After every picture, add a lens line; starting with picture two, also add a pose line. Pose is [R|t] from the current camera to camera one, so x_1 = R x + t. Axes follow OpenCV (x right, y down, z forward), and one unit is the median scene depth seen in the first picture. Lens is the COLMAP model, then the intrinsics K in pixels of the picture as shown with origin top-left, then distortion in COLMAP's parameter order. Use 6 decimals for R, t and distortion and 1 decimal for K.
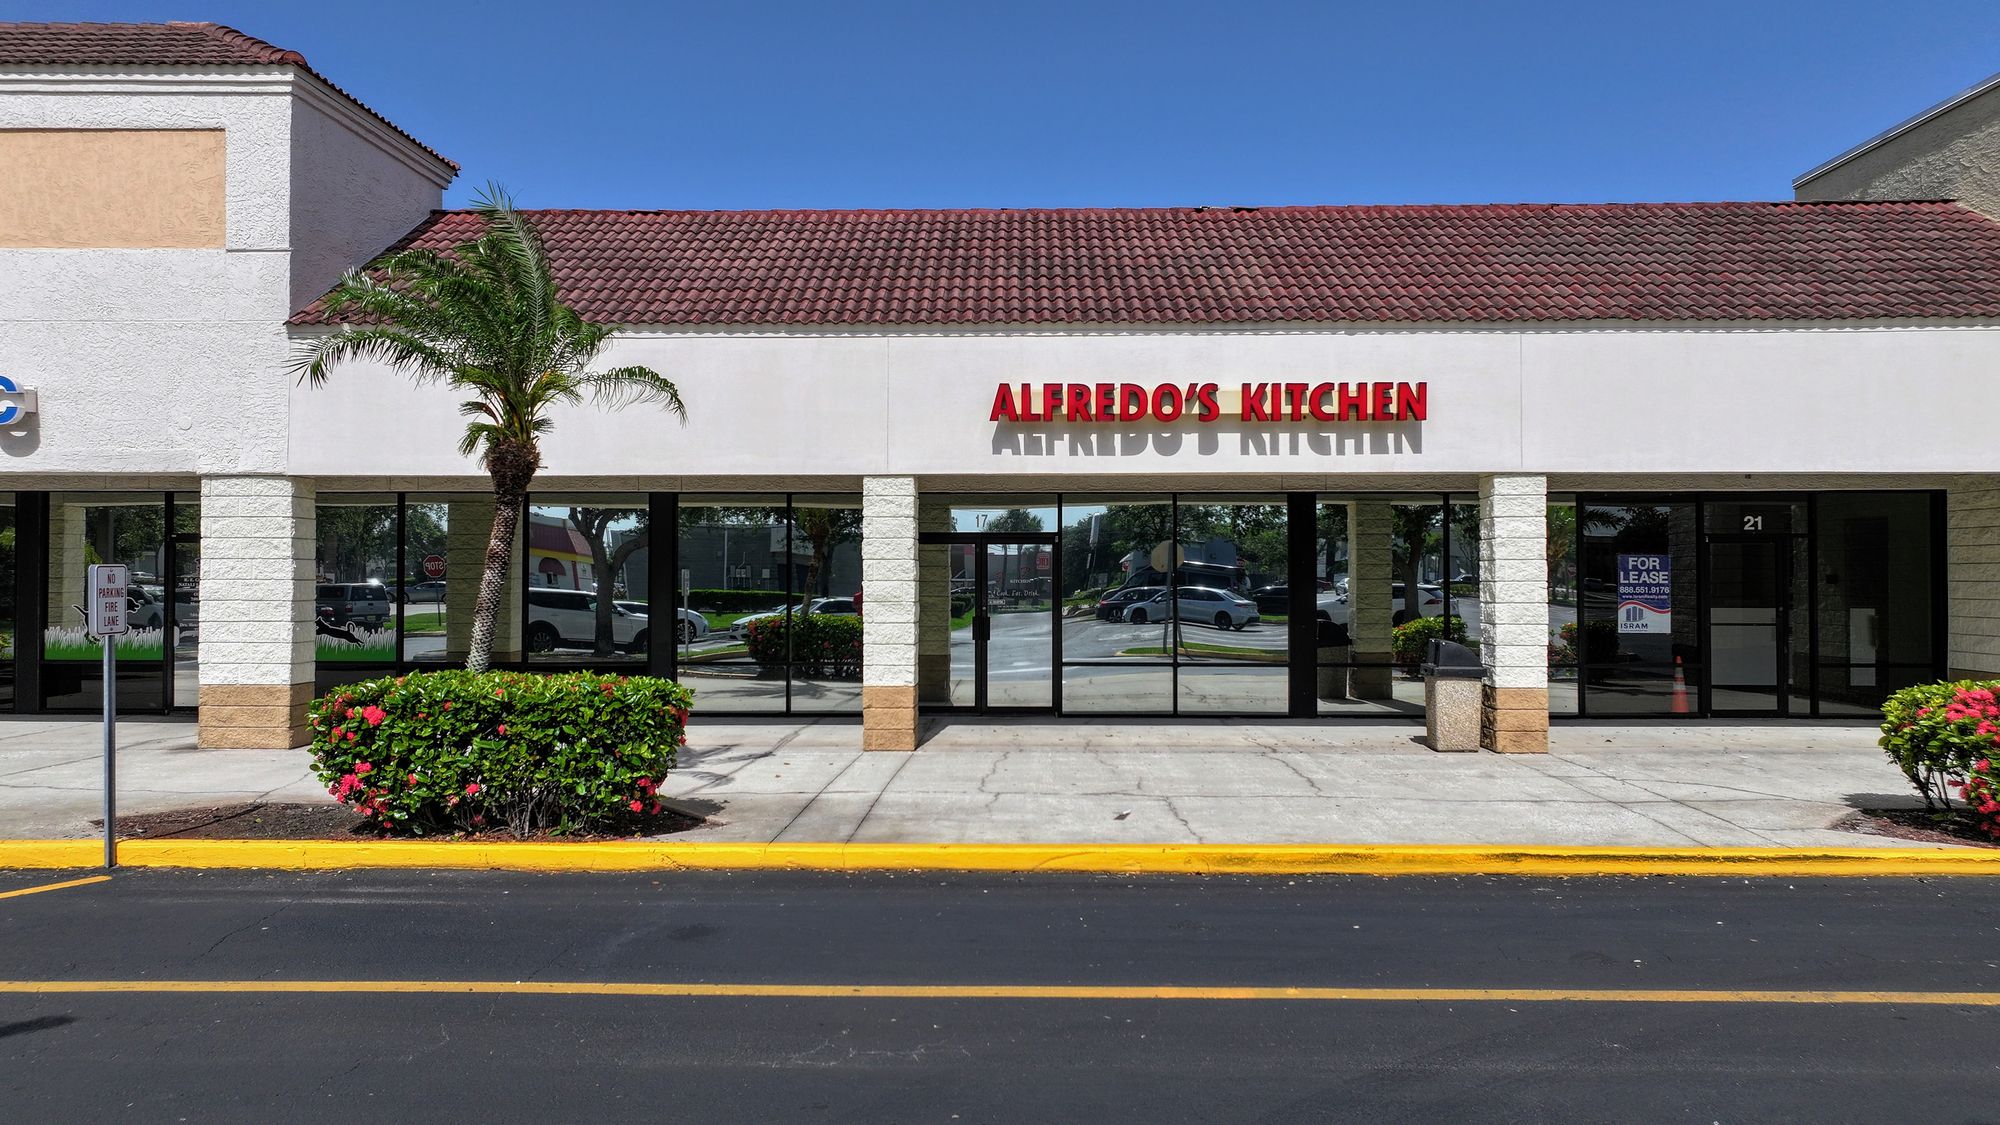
lens RADIAL K [[1471.7, 0, 1000.0], [0, 1471.7, 562.5], [0, 0, 1]] dist [-0.000868, -0.000378]
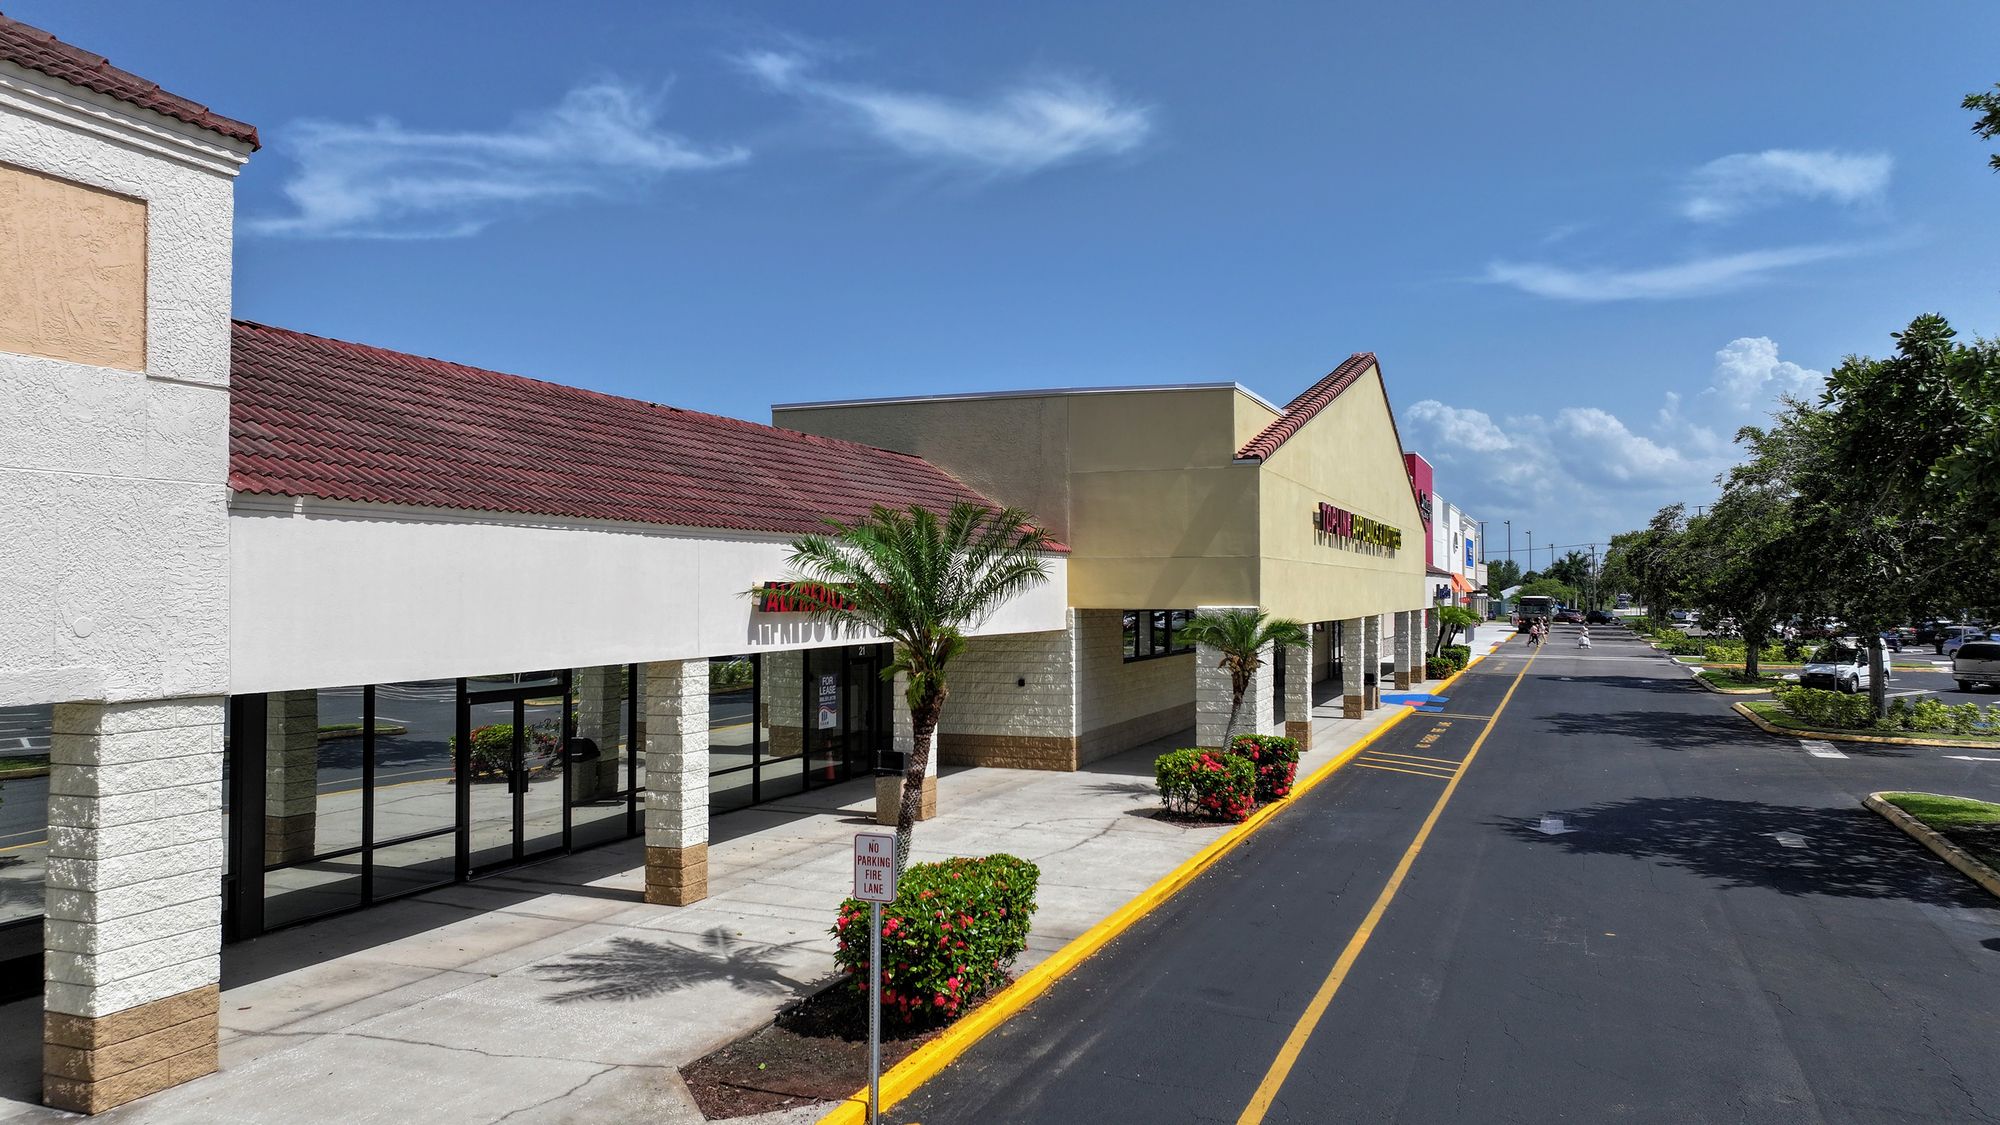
lens RADIAL K [[1408.2, 0, 1000.0], [0, 1408.2, 562.5], [0, 0, 1]] dist [-0.002436, -0.002332]
pose [[0.351788, 0.016718, 0.935930, -1.002519], [-0.002077, 0.999852, -0.017079, -0.113898], [-0.936077, 0.004064, 0.351771, 0.390621]]
